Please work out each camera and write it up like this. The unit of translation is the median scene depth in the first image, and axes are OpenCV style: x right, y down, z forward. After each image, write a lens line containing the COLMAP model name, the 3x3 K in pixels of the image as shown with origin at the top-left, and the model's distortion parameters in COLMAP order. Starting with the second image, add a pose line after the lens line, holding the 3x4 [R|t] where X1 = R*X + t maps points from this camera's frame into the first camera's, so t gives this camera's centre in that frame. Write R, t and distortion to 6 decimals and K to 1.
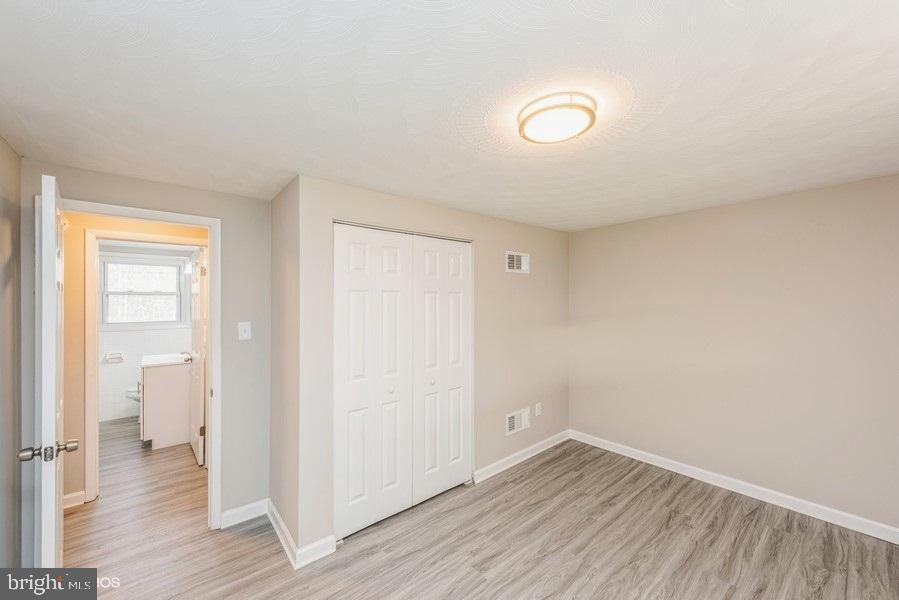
lens RADIAL K [[351.0, 0, 449.1], [0, 351.0, 299.8], [0, 0, 1]] dist [0.015071, -0.002423]
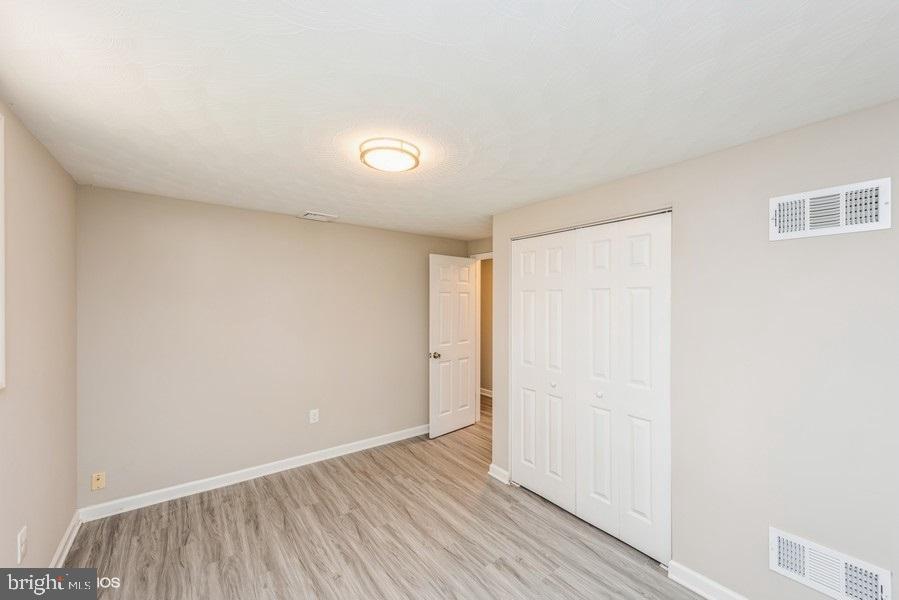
lens RADIAL K [[351.0, 0, 450.5], [0, 351.0, 300.9], [0, 0, 1]] dist [0.015071, -0.002423]
pose [[-0.053448, 0.003039, -0.998566, 0.974982], [0.006429, 0.999976, 0.002699, 0.002781], [0.998550, -0.006276, -0.053466, 0.811081]]
